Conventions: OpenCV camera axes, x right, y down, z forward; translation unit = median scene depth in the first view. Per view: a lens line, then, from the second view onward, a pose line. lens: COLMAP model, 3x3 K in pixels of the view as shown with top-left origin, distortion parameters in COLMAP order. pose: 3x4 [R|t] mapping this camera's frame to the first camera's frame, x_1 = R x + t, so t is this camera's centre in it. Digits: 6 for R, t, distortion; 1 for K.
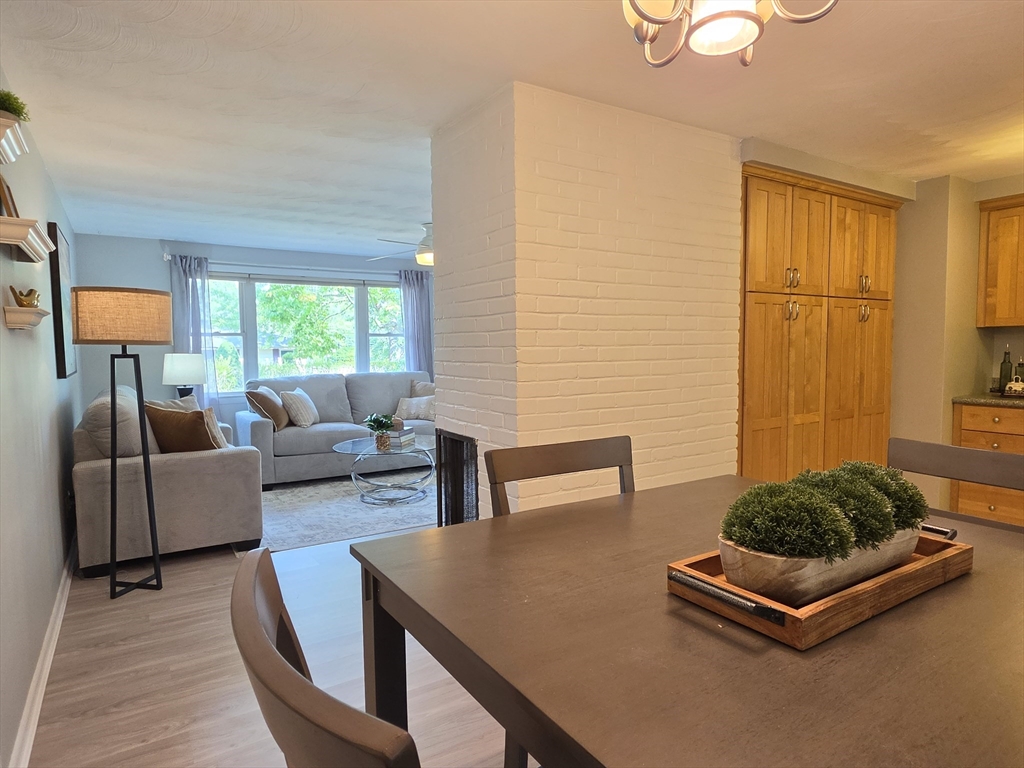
lens RADIAL K [[593.9, 0, 496.0], [0, 593.9, 382.7], [0, 0, 1]] dist [-0.005113, -0.001507]
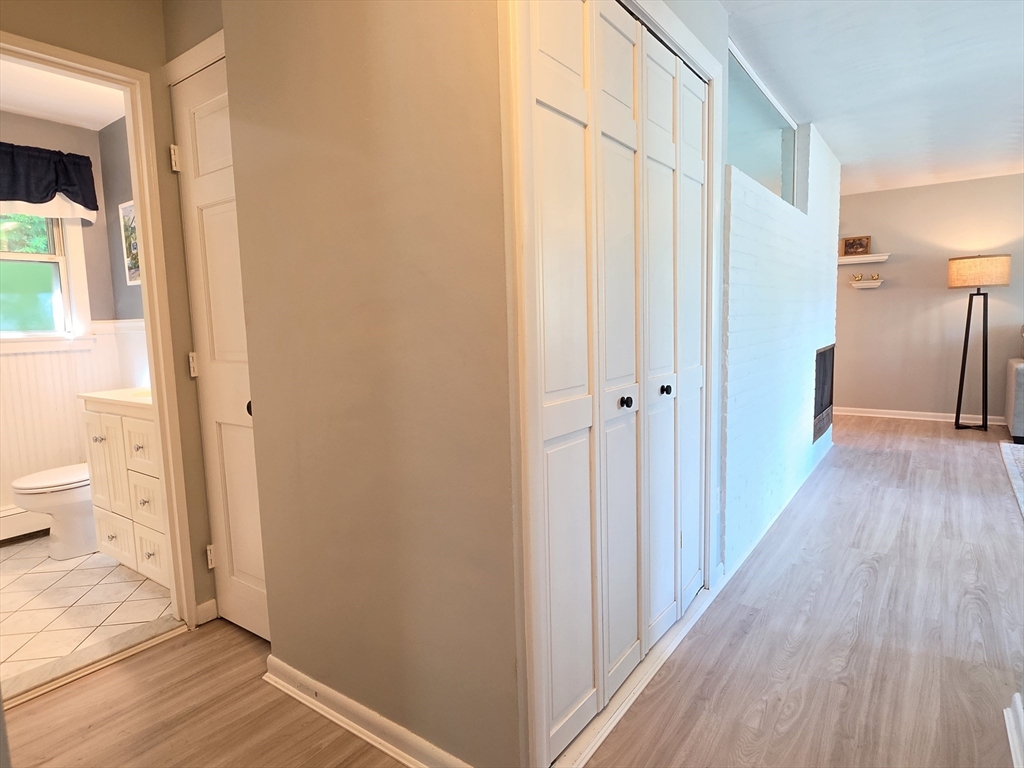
lens RADIAL K [[593.9, 0, 496.0], [0, 593.9, 387.2], [0, 0, 1]] dist [-0.005113, -0.001507]
pose [[-0.930240, 0.081349, -0.357821, 0.862192], [0.018821, 0.984411, 0.174871, -0.069263], [0.366469, 0.155938, -0.917270, 1.365350]]
